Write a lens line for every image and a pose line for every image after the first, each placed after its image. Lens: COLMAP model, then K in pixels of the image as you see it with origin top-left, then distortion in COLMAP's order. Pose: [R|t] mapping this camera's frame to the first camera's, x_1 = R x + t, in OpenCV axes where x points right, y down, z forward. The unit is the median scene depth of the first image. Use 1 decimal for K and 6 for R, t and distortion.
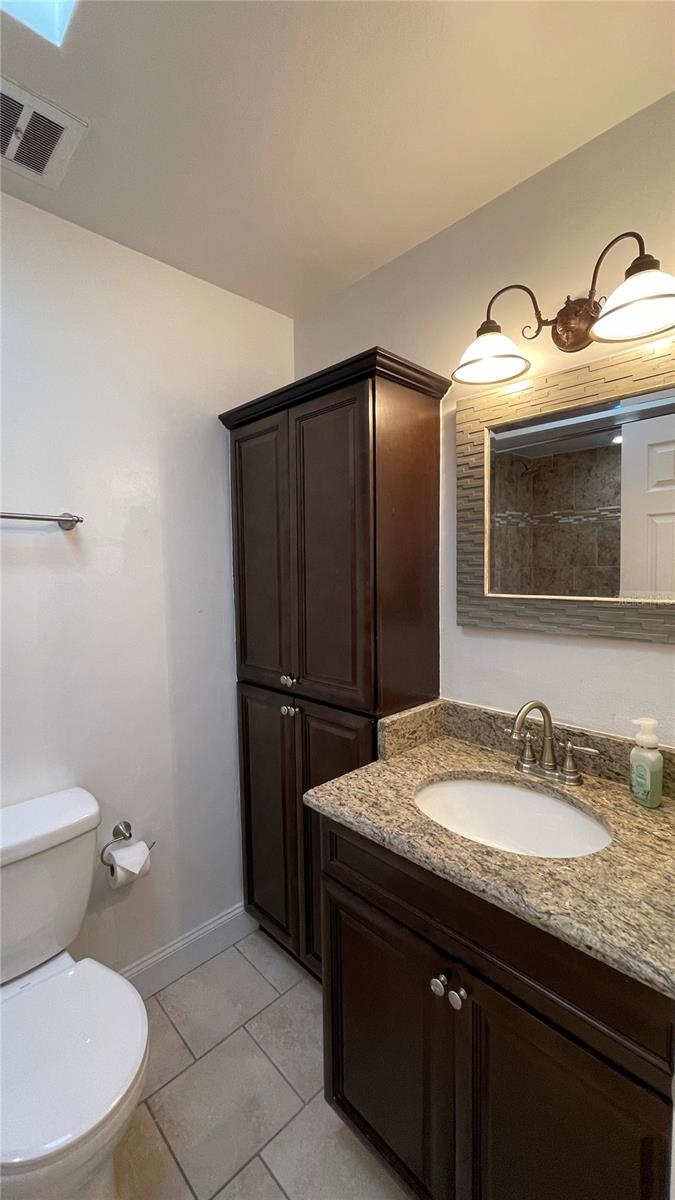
lens RADIAL K [[485.5, 0, 338.8], [0, 485.5, 599.7], [0, 0, 1]] dist [-0.002709, 0.000035]
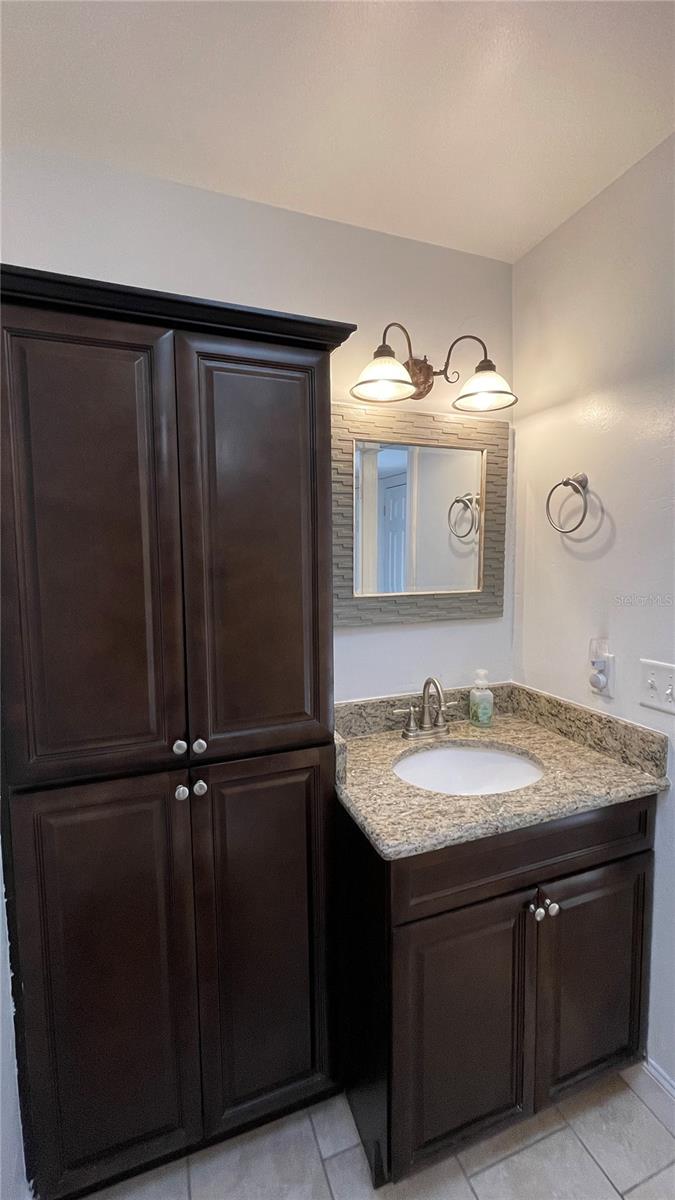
lens RADIAL K [[485.5, 0, 338.7], [0, 485.5, 596.8], [0, 0, 1]] dist [-0.002709, 0.000035]
pose [[0.396545, -0.068702, 0.915441, -0.835362], [0.061559, 0.996941, 0.048153, -0.074321], [-0.915949, 0.037259, 0.399561, 0.733661]]
